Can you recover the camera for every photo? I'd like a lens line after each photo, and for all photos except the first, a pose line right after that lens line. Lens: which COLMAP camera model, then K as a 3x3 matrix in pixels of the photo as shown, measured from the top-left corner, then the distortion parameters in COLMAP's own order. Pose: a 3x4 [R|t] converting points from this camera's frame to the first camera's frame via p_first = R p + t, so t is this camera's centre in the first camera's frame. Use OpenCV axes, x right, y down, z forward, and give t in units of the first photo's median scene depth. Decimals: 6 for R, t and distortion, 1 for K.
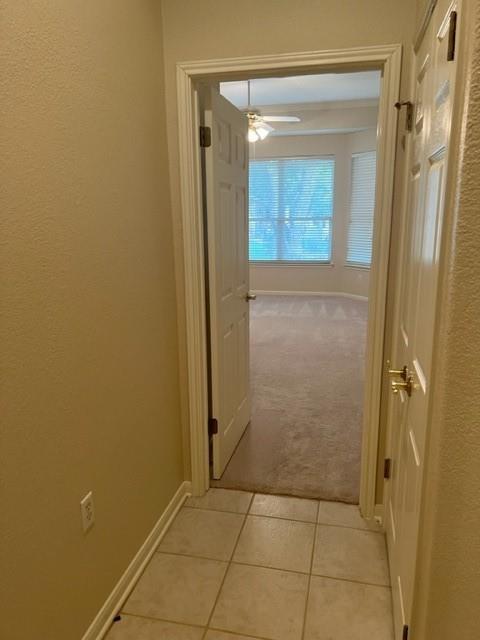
lens RADIAL K [[477.3, 0, 240.6], [0, 477.3, 317.2], [0, 0, 1]] dist [0.045424, -0.049739]
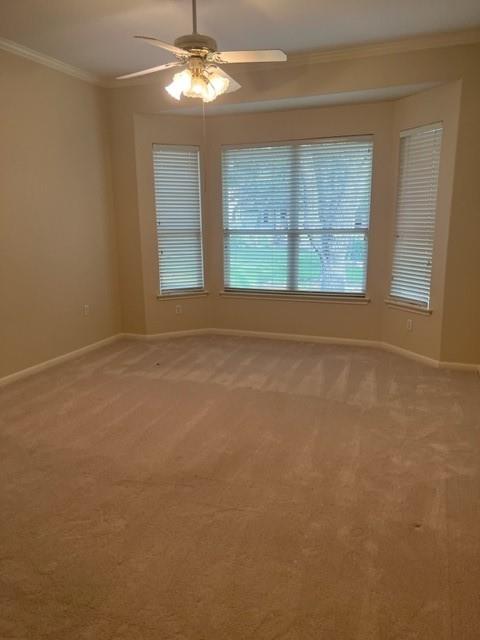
lens RADIAL K [[477.3, 0, 240.1], [0, 477.3, 319.8], [0, 0, 1]] dist [0.045424, -0.049739]
pose [[0.989722, 0.026757, -0.140479, 0.116216], [-0.027981, 0.999586, -0.006748, -0.076906], [0.140241, 0.010609, 0.990061, 0.333377]]
